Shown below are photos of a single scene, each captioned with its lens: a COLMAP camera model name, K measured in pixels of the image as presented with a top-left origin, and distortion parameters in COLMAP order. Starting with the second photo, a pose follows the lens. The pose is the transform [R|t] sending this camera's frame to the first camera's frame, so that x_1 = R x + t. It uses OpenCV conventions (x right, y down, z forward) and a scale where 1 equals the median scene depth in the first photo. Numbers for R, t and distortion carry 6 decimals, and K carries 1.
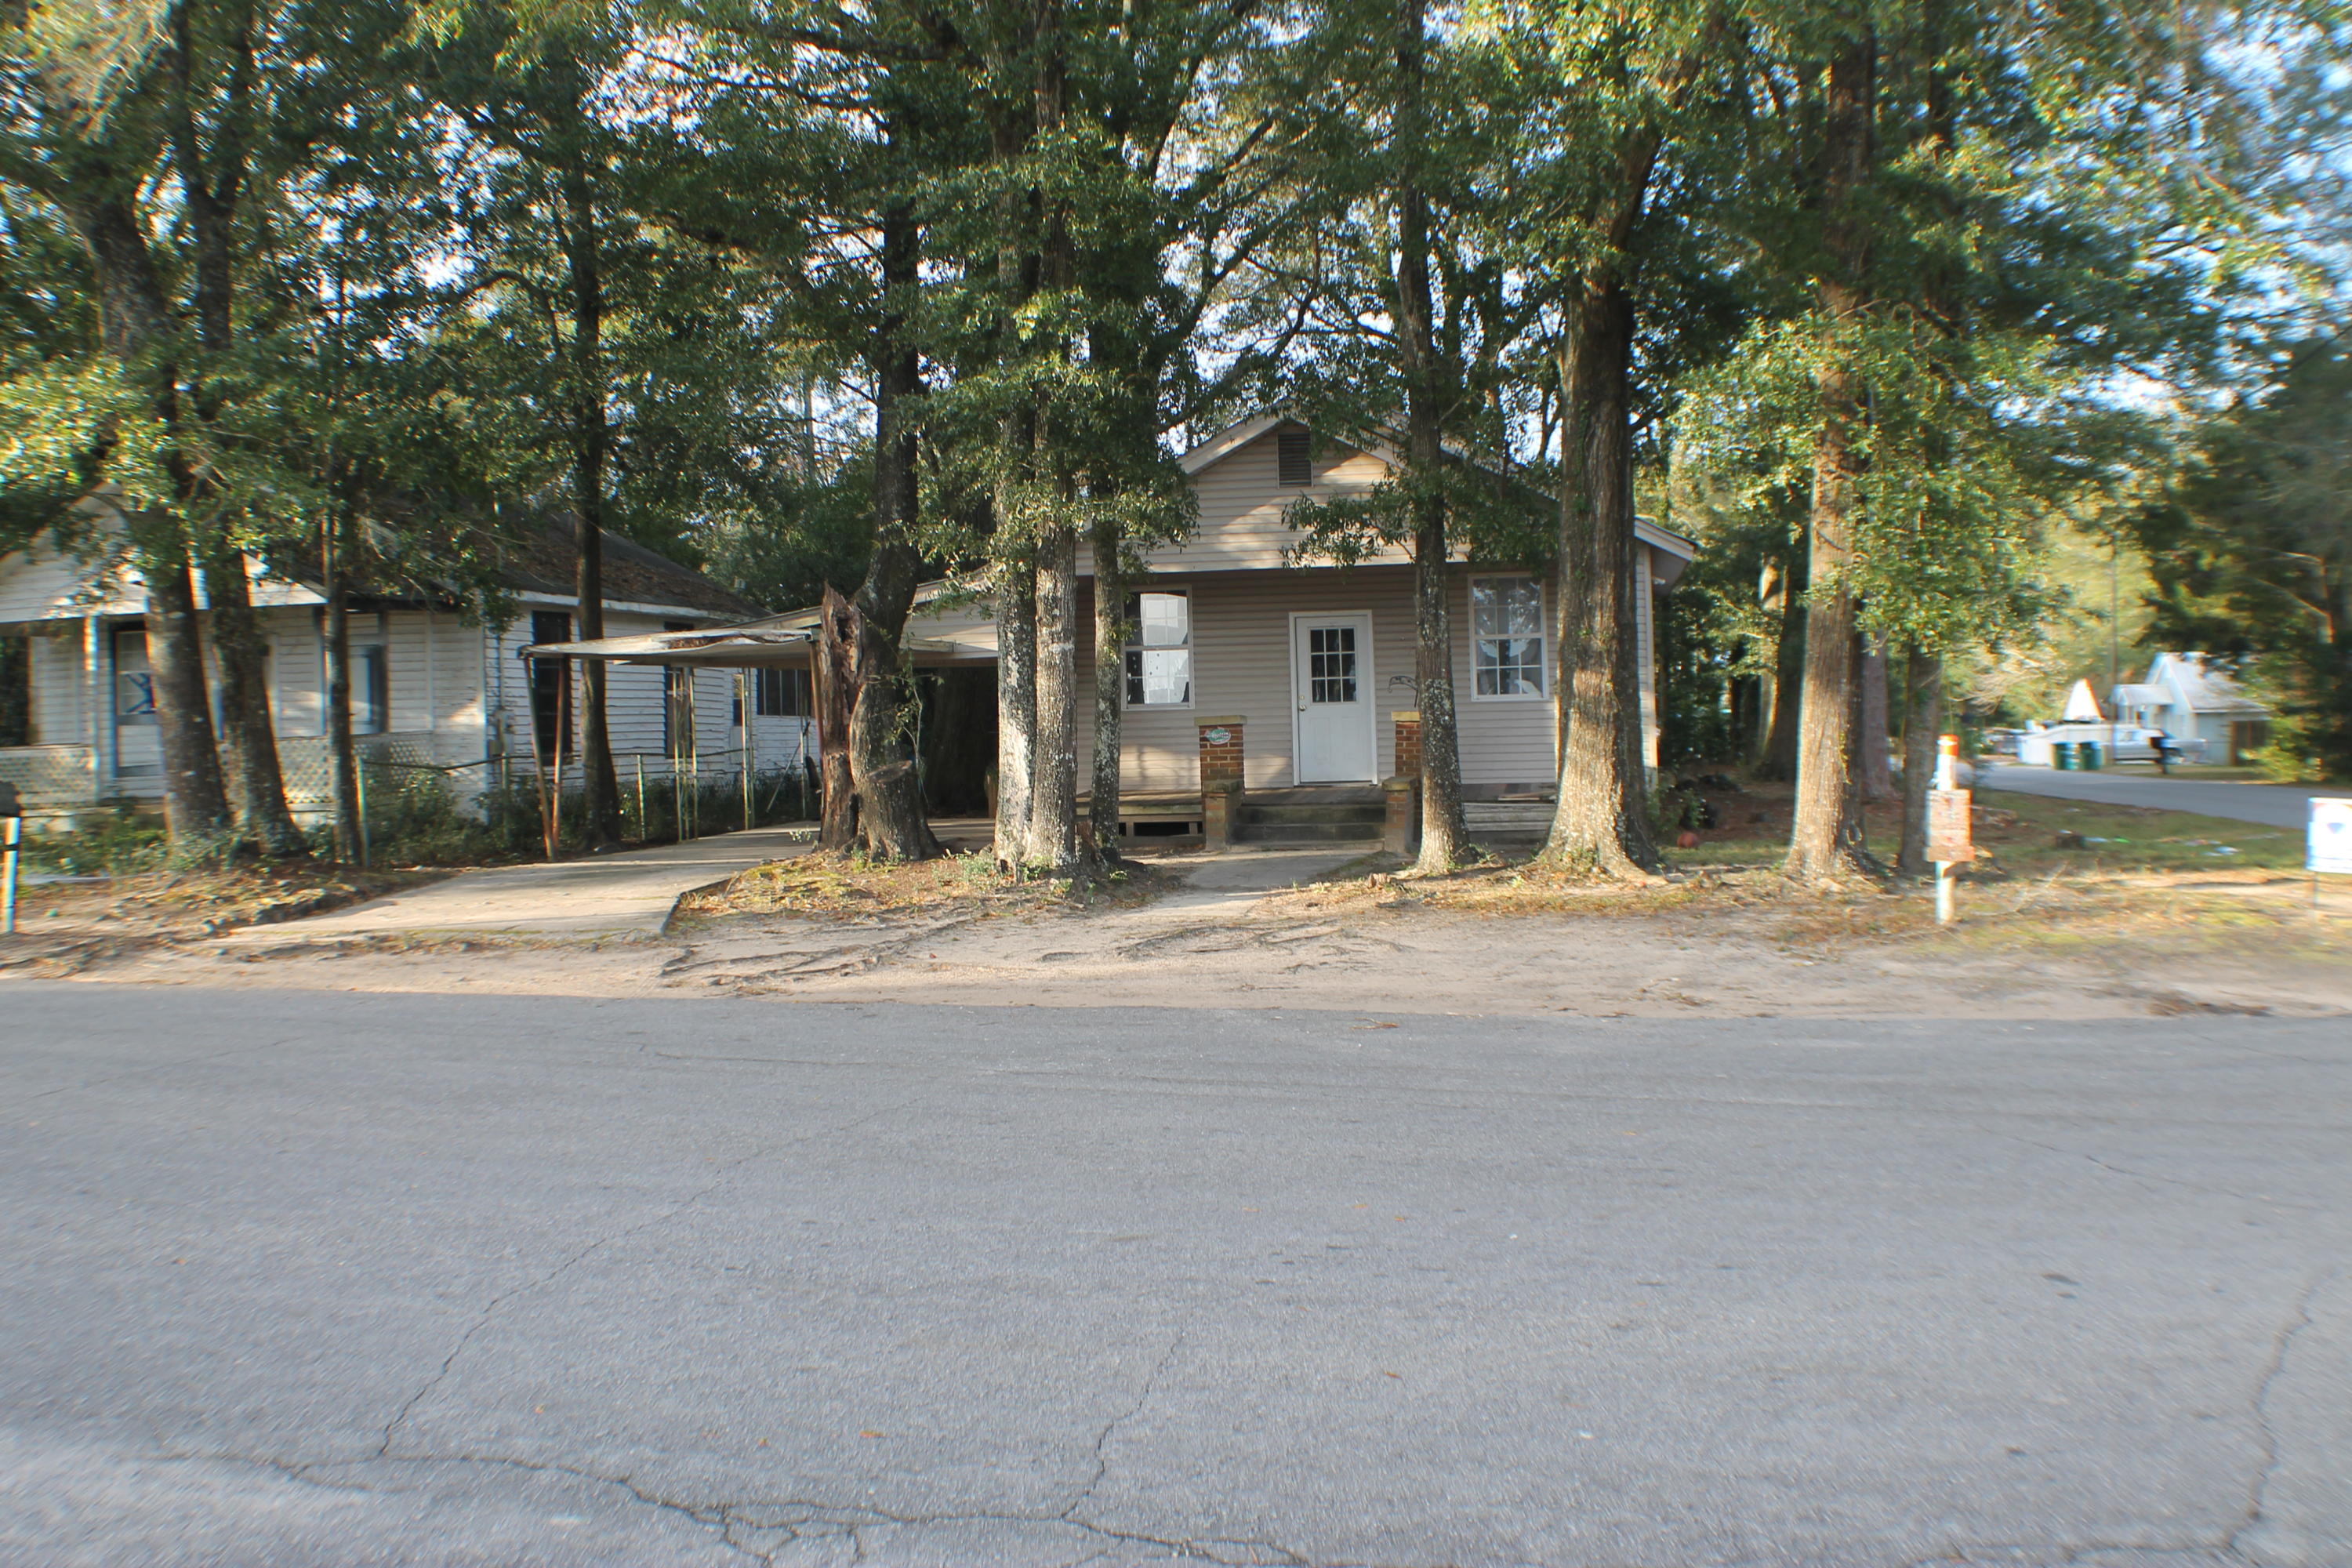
lens RADIAL K [[2097.5, 0, 1169.1], [0, 2097.5, 810.5], [0, 0, 1]] dist [-0.184503, 0.013433]
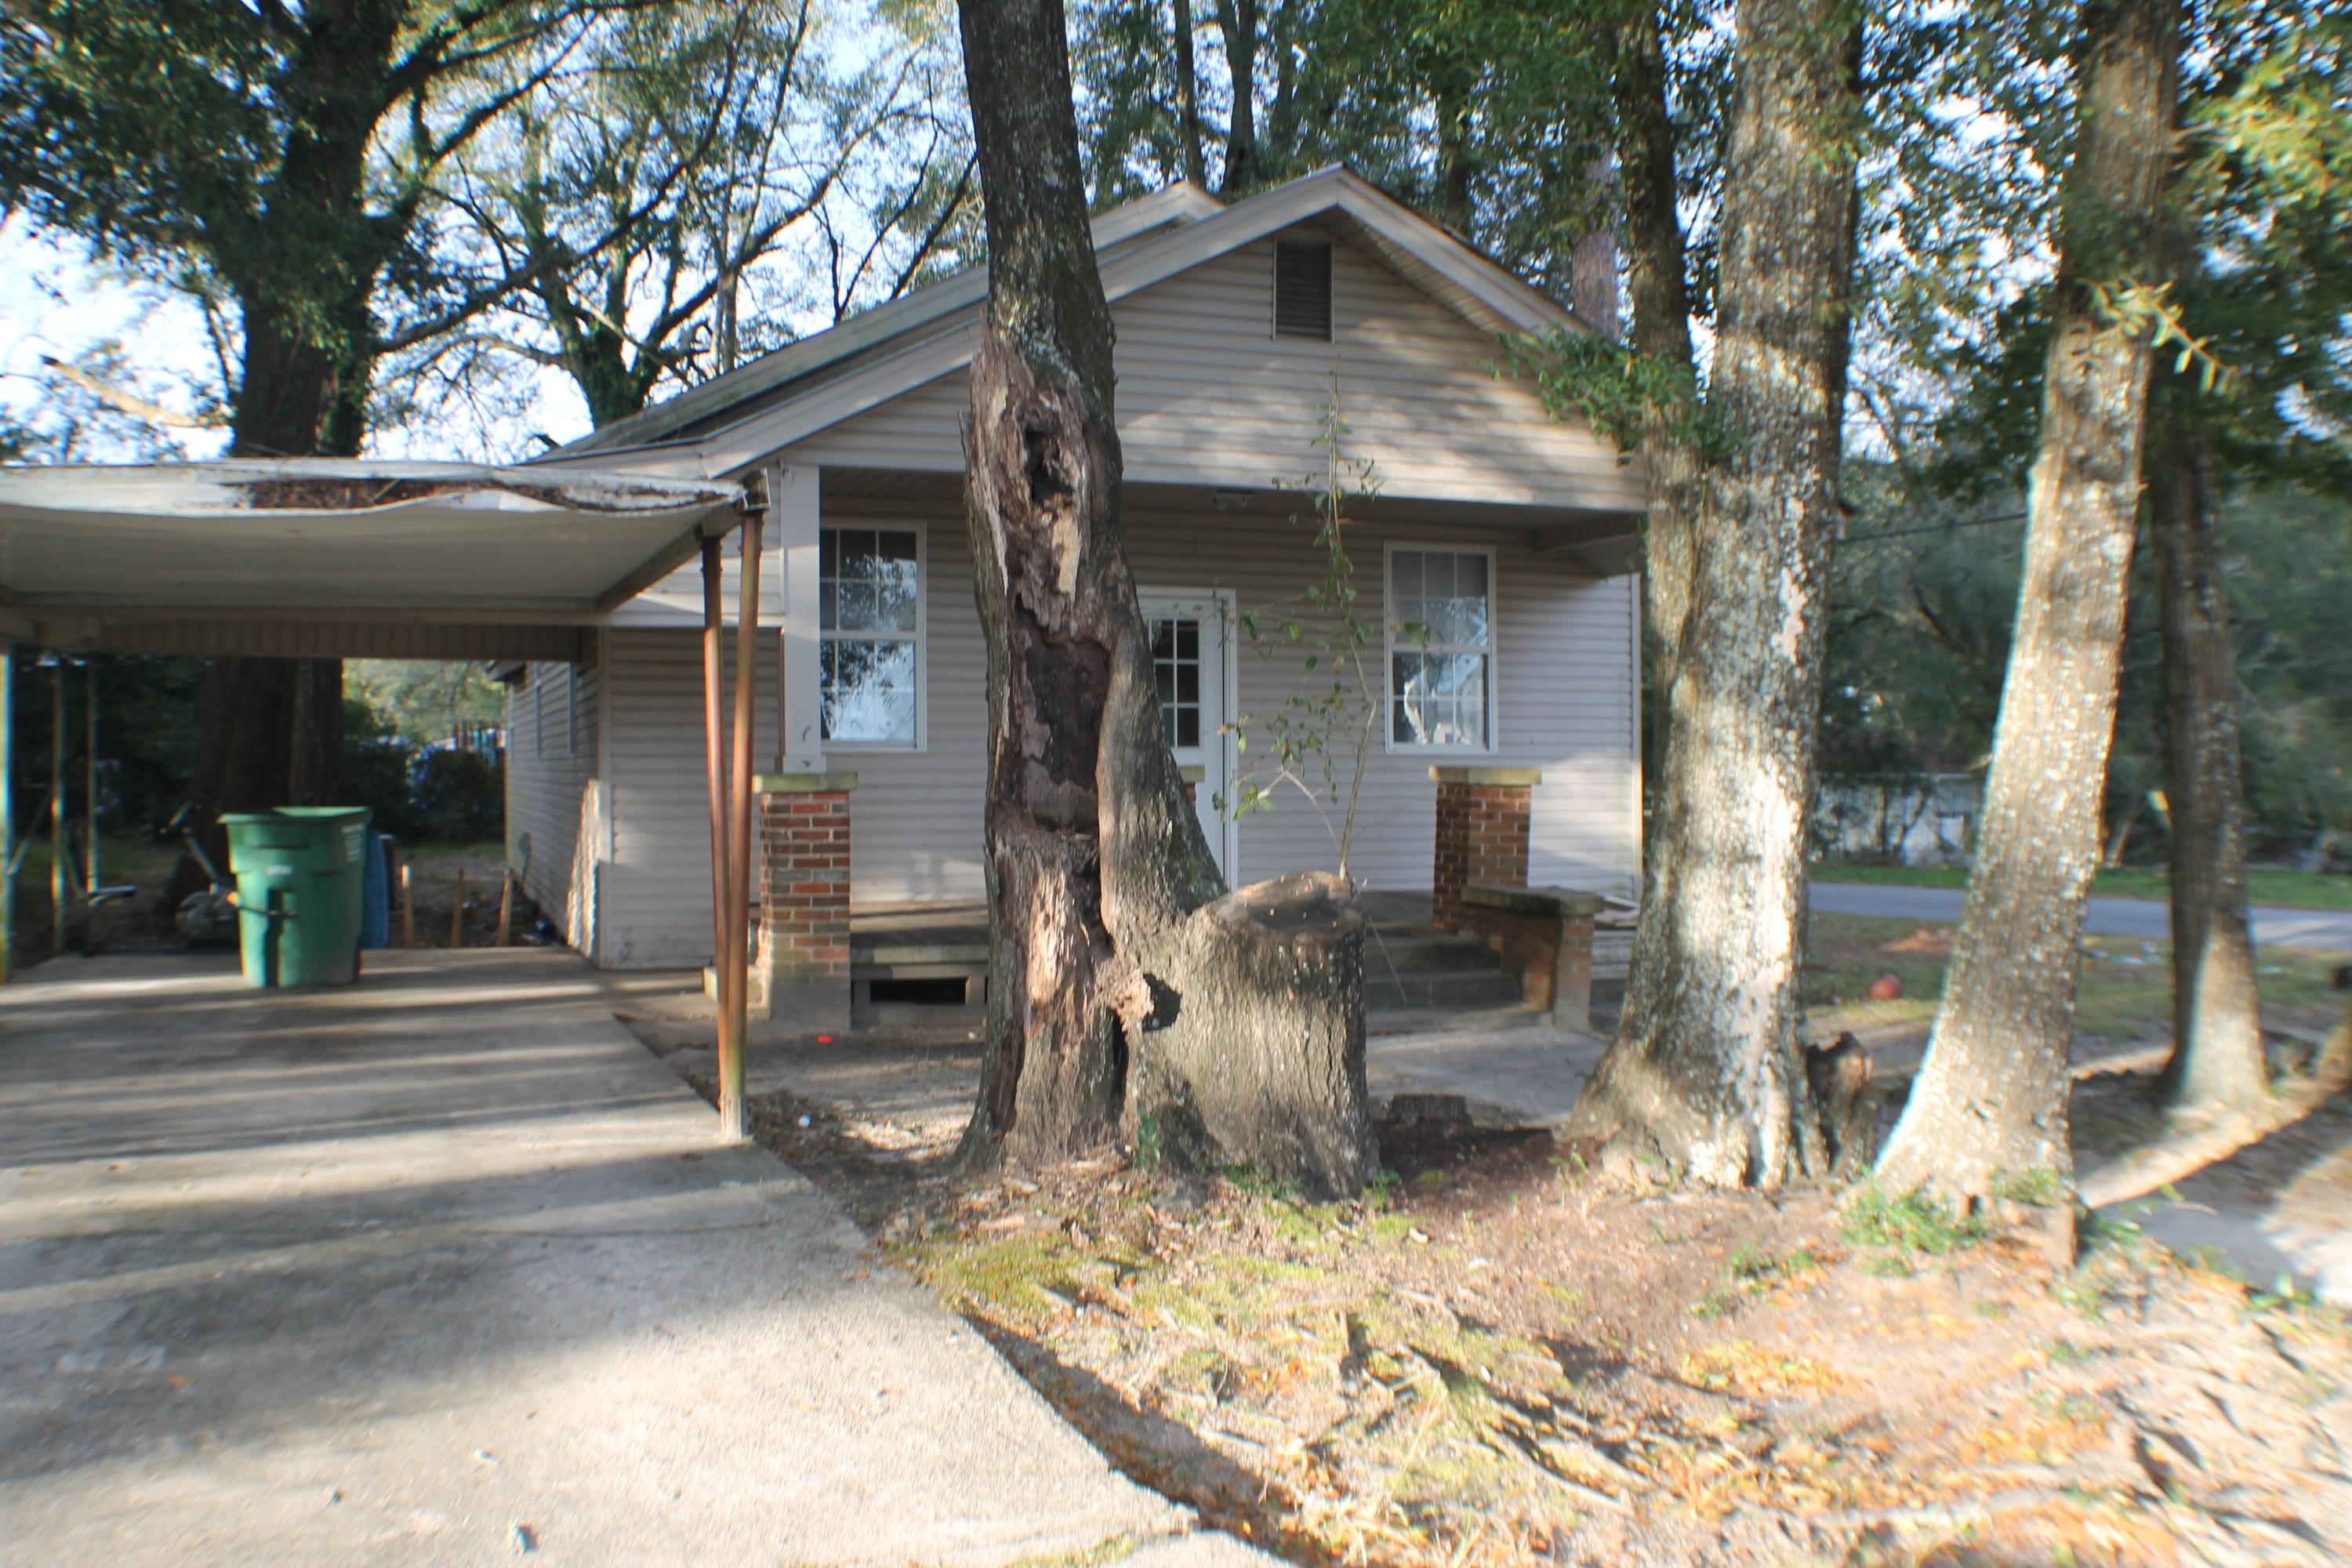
lens RADIAL K [[2097.5, 0, 1169.1], [0, 2097.5, 810.5], [0, 0, 1]] dist [-0.184503, 0.013433]
pose [[0.847535, 0.017119, 0.530463, -0.334495], [-0.000100, 0.999485, -0.032096, -0.024340], [-0.530739, 0.027150, 0.847101, 0.773810]]
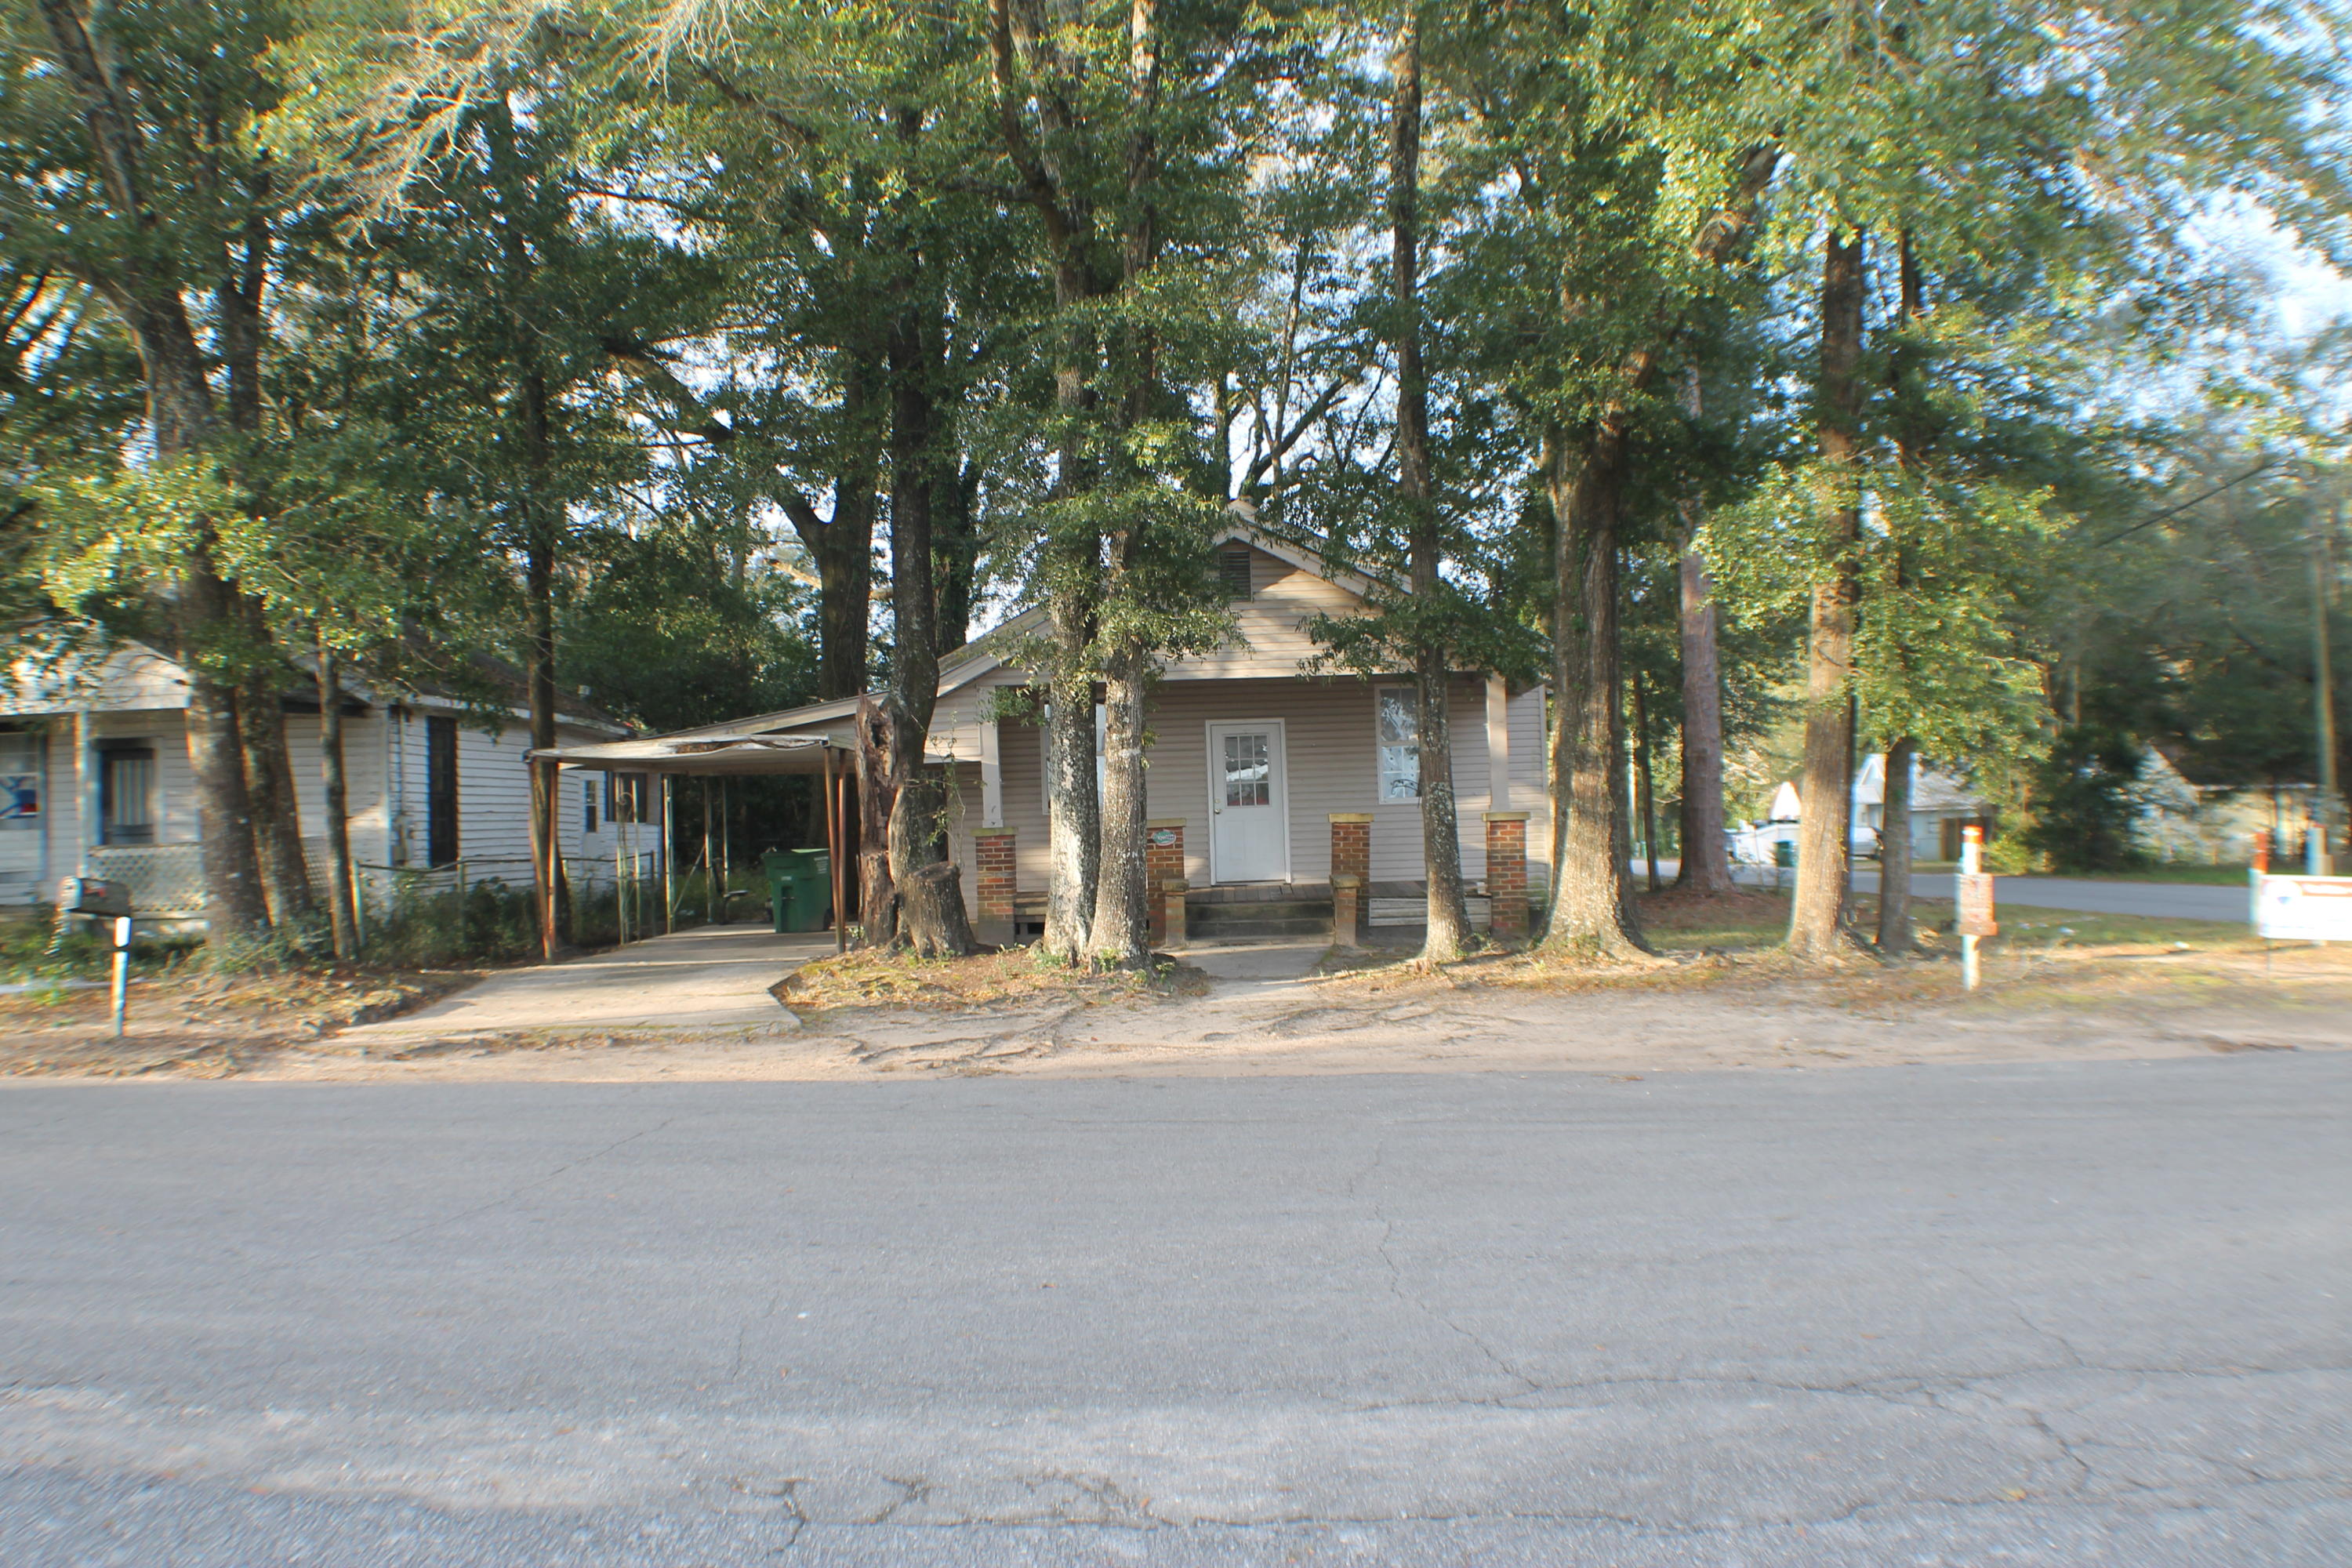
lens RADIAL K [[2111.2, 0, 1168.5], [0, 2111.2, 827.2], [0, 0, 1]] dist [-0.181469, 0.008905]
pose [[0.987285, -0.005047, 0.158882, -0.194164], [0.011976, 0.999017, -0.042686, 0.005968], [-0.158510, 0.044046, 0.986374, -0.060315]]
